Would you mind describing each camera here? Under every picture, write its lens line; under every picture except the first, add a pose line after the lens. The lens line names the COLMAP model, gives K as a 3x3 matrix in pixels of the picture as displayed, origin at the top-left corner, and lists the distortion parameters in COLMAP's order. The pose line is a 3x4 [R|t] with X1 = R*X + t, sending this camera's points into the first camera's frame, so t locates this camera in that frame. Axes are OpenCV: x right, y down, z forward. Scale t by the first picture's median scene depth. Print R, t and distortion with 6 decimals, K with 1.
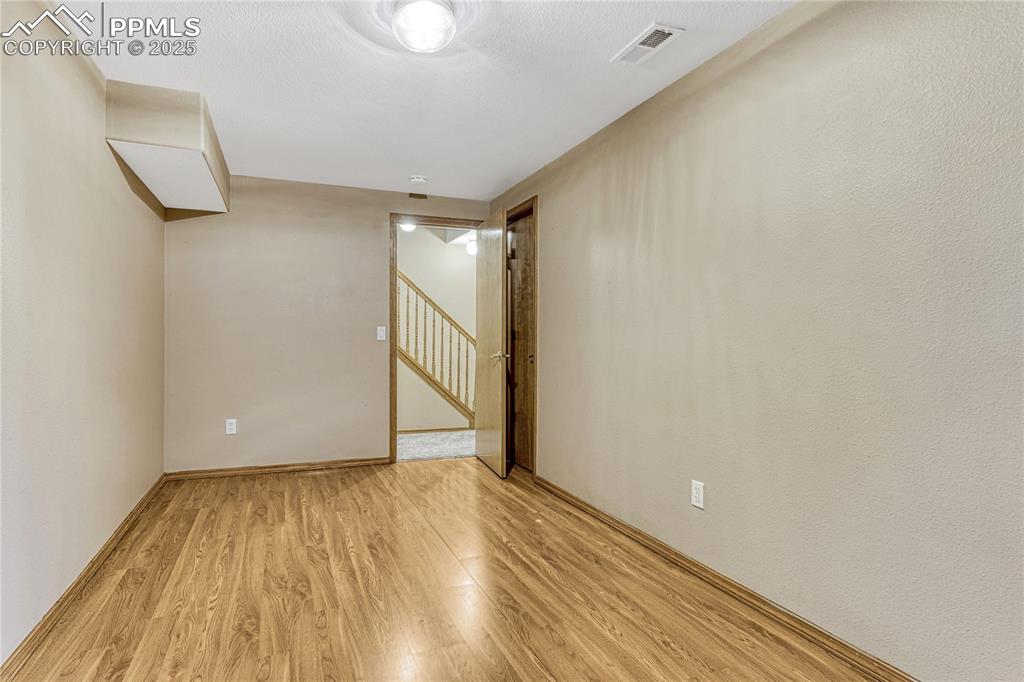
lens RADIAL K [[420.3, 0, 506.5], [0, 420.3, 341.3], [0, 0, 1]] dist [-0.001690, -0.000080]
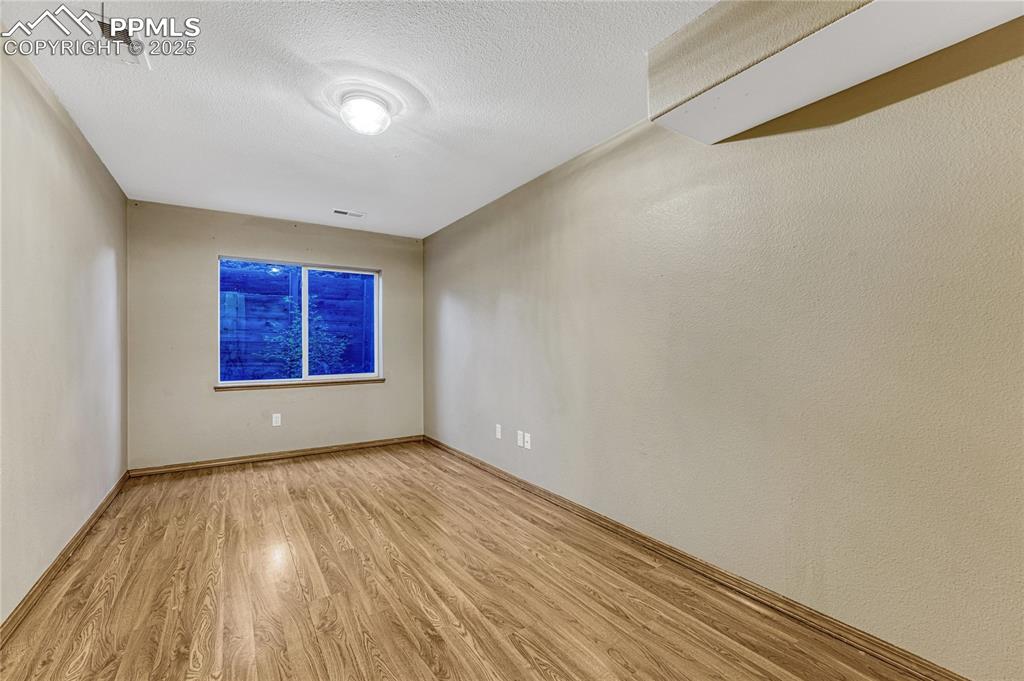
lens RADIAL K [[420.3, 0, 506.5], [0, 420.3, 340.8], [0, 0, 1]] dist [-0.001690, -0.000080]
pose [[-0.993856, -0.003036, -0.110637, -0.415263], [-0.003119, 0.999995, 0.000573, -0.020846], [0.110635, 0.000915, -0.993861, 1.994868]]
